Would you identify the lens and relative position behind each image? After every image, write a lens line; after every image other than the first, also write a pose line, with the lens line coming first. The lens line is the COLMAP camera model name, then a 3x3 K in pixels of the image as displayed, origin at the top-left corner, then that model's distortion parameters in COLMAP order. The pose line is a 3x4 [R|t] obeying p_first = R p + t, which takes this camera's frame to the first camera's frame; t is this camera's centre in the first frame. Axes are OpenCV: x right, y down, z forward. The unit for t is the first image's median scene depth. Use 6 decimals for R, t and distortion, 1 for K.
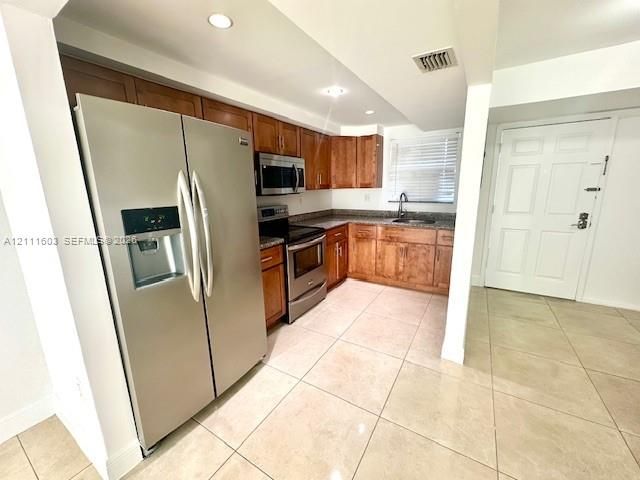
lens RADIAL K [[256.3, 0, 320.0], [0, 256.3, 240.0], [0, 0, 1]] dist [-0.001437, 0.000244]
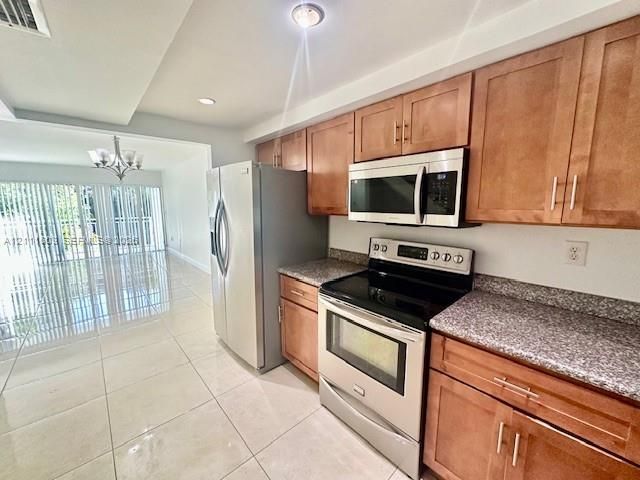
lens RADIAL K [[256.3, 0, 320.0], [0, 256.3, 240.0], [0, 0, 1]] dist [-0.001437, 0.000244]
pose [[-0.278685, 0.157912, -0.947311, 0.426150], [-0.190537, 0.957691, 0.215695, -0.224556], [0.941292, 0.240609, -0.236806, 0.939864]]
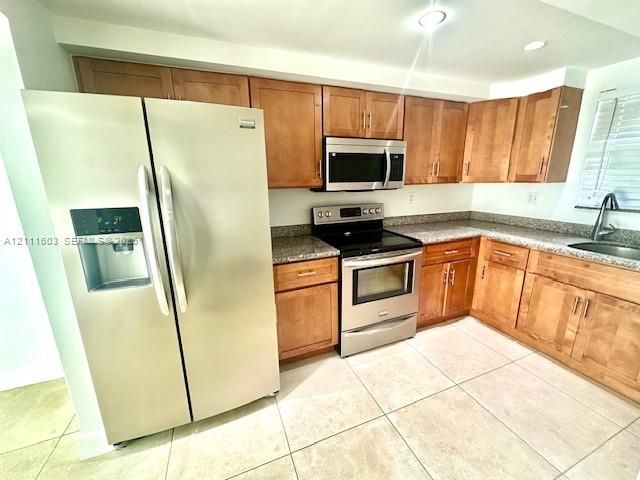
lens RADIAL K [[256.3, 0, 320.0], [0, 256.3, 240.0], [0, 0, 1]] dist [-0.001437, 0.000244]
pose [[0.801997, 0.144955, -0.579474, 0.203031], [-0.121902, 0.989410, 0.078788, -0.072835], [0.584758, 0.007451, 0.811174, 0.290411]]
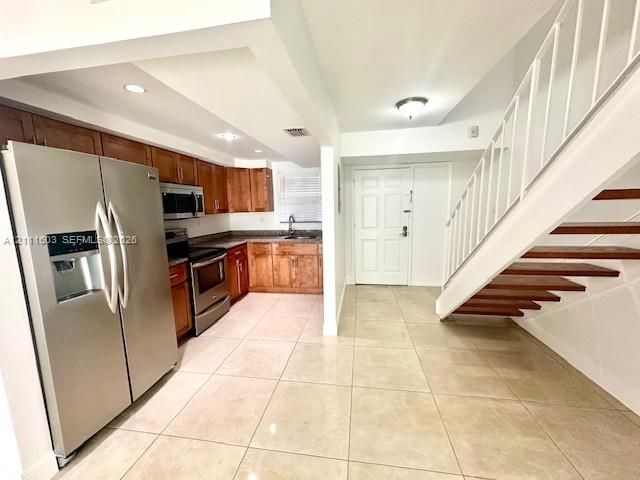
lens RADIAL K [[256.3, 0, 320.0], [0, 256.3, 240.0], [0, 0, 1]] dist [-0.001437, 0.000244]
pose [[0.923951, -0.052365, 0.378910, -0.022528], [0.084259, 0.994116, -0.068075, 0.034700], [-0.373116, 0.094824, 0.922926, -0.209055]]
